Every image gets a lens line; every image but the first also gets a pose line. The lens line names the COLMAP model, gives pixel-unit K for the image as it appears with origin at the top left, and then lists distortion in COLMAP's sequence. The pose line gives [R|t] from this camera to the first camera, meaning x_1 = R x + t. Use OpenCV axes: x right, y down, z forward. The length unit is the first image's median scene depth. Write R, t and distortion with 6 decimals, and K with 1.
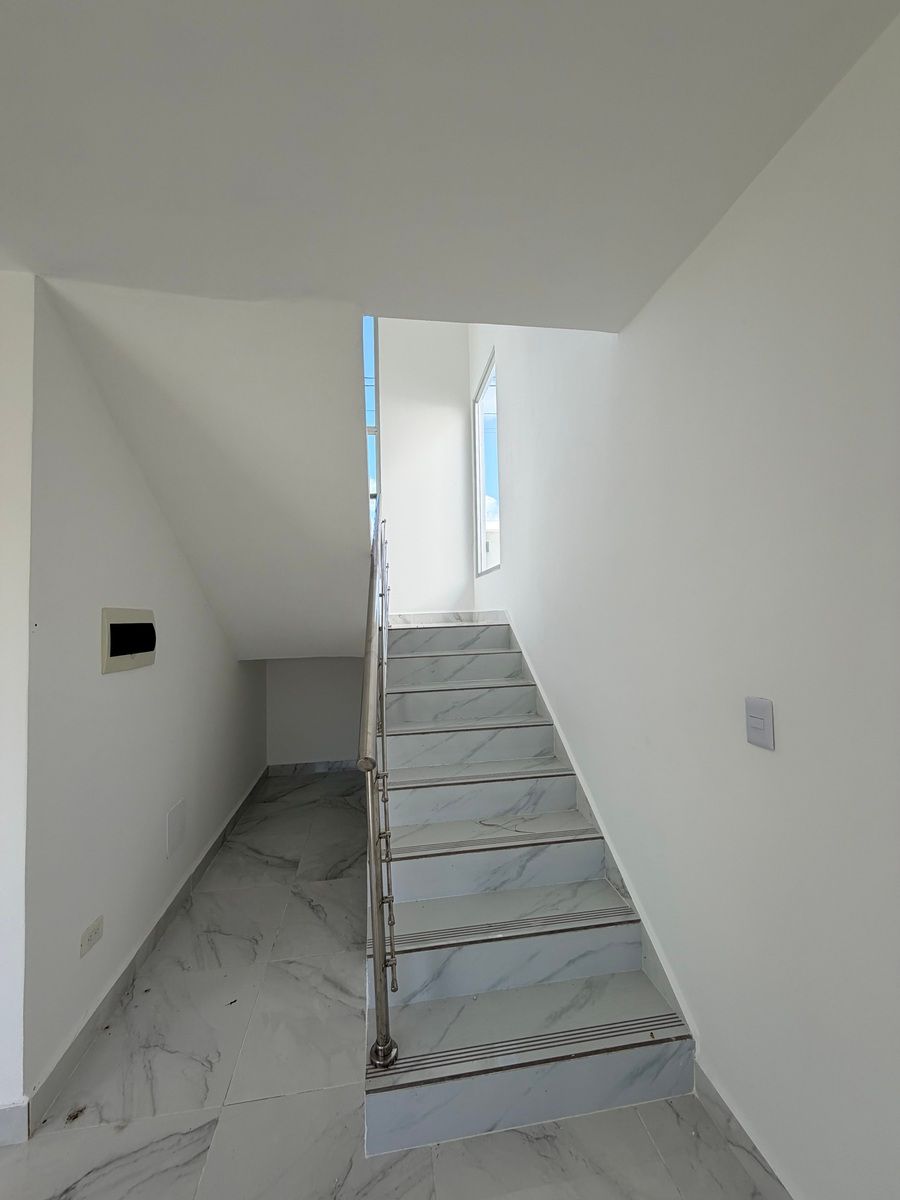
lens RADIAL K [[477.8, 0, 448.2], [0, 477.8, 598.9], [0, 0, 1]] dist [0.001426, -0.000120]
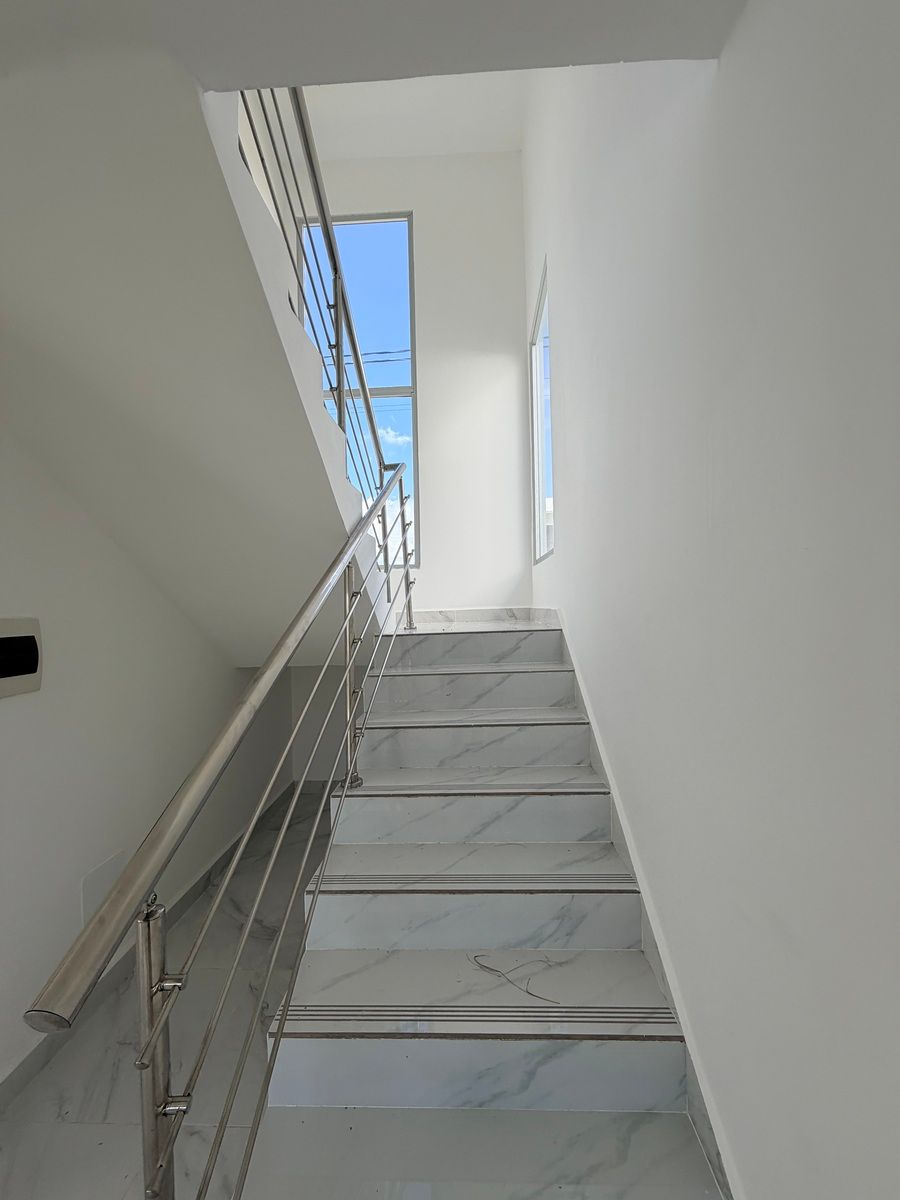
lens RADIAL K [[477.8, 0, 448.2], [0, 477.8, 597.1], [0, 0, 1]] dist [0.001426, -0.000120]
pose [[0.981077, -0.001096, -0.193616, 0.132952], [0.005776, 0.999705, 0.023607, -0.019762], [0.193533, -0.024278, 0.980793, 0.335451]]
